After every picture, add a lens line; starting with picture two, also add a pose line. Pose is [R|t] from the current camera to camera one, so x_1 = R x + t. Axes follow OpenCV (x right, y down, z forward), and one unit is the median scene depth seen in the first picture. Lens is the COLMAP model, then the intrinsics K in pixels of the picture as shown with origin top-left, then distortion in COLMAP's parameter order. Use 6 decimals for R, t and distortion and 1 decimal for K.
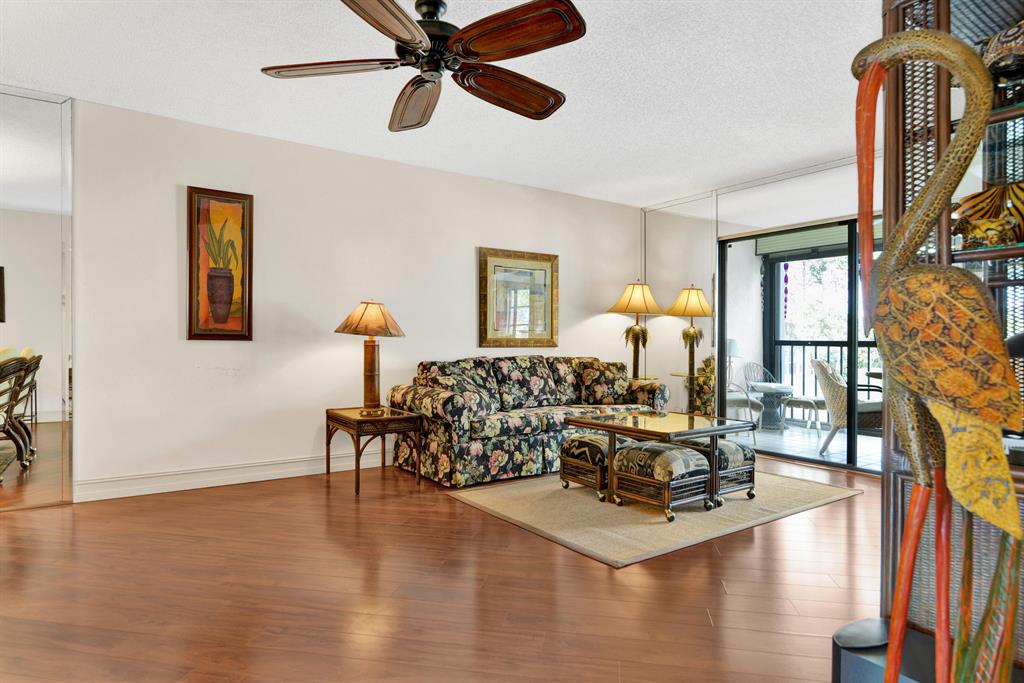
lens RADIAL K [[604.8, 0, 509.2], [0, 604.8, 340.0], [0, 0, 1]] dist [-0.000486, -0.000149]
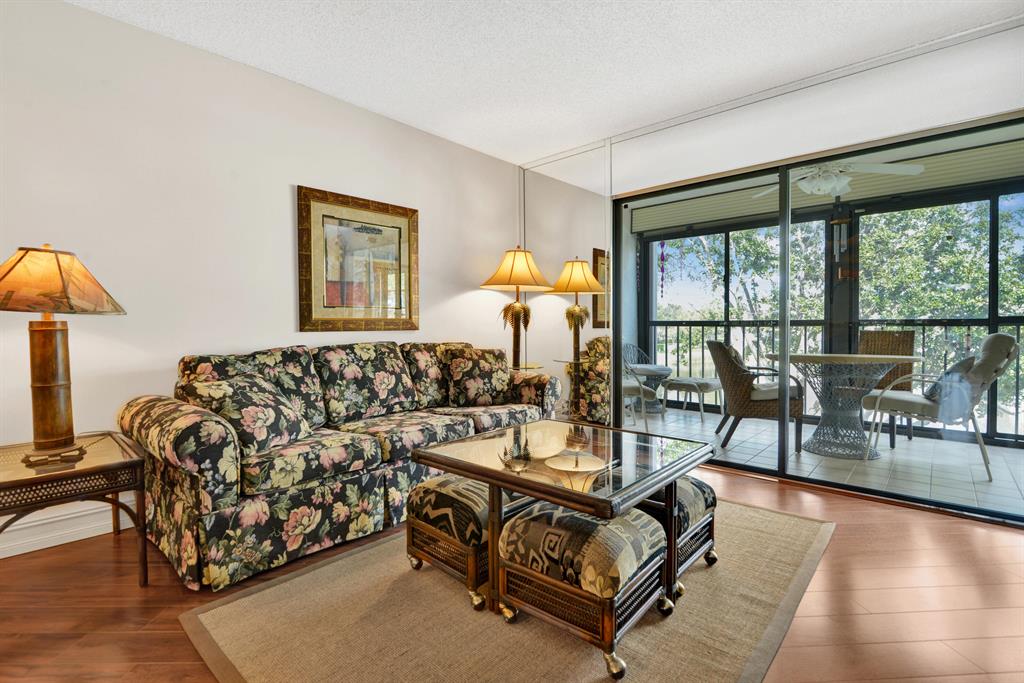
lens RADIAL K [[481.4, 0, 506.3], [0, 481.4, 337.7], [0, 0, 1]] dist [-0.014526, 0.000168]
pose [[0.976723, -0.014858, 0.213988, 0.071258], [0.009188, 0.999580, 0.027467, 0.006818], [-0.214307, -0.024862, 0.976450, 0.461859]]
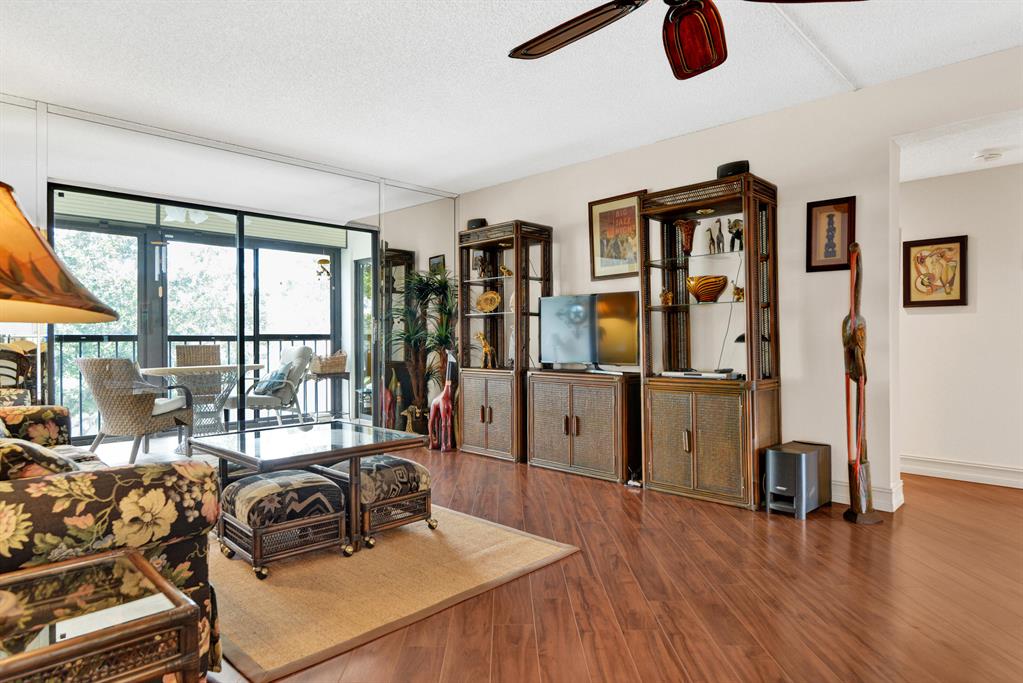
lens RADIAL K [[604.2, 0, 511.5], [0, 604.2, 337.8], [0, 0, 1]] dist [-0.000486, -0.000149]
pose [[-0.174960, -0.007472, 0.984547, -0.473822], [0.006333, 0.999942, 0.008715, 0.000154], [-0.984555, 0.007760, -0.174903, 0.747563]]
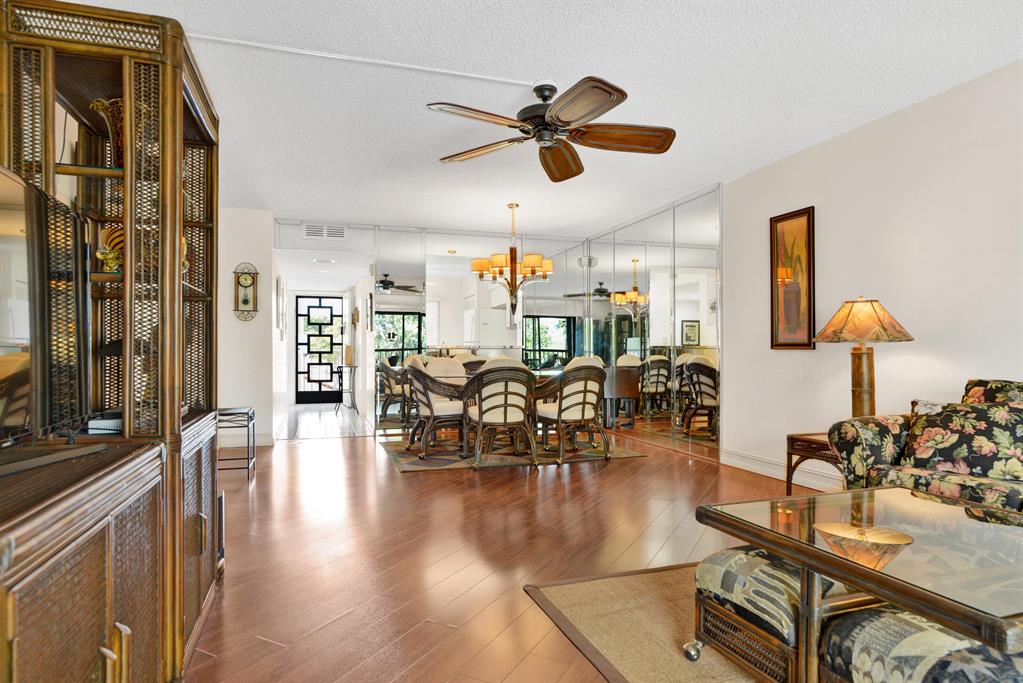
lens RADIAL K [[604.2, 0, 508.0], [0, 604.2, 349.3], [0, 0, 1]] dist [-0.000486, -0.000149]
pose [[-0.297291, -0.012438, -0.954706, 0.617079], [-0.000190, 0.999916, -0.012968, 0.012410], [0.954787, -0.003674, -0.297269, 0.722892]]
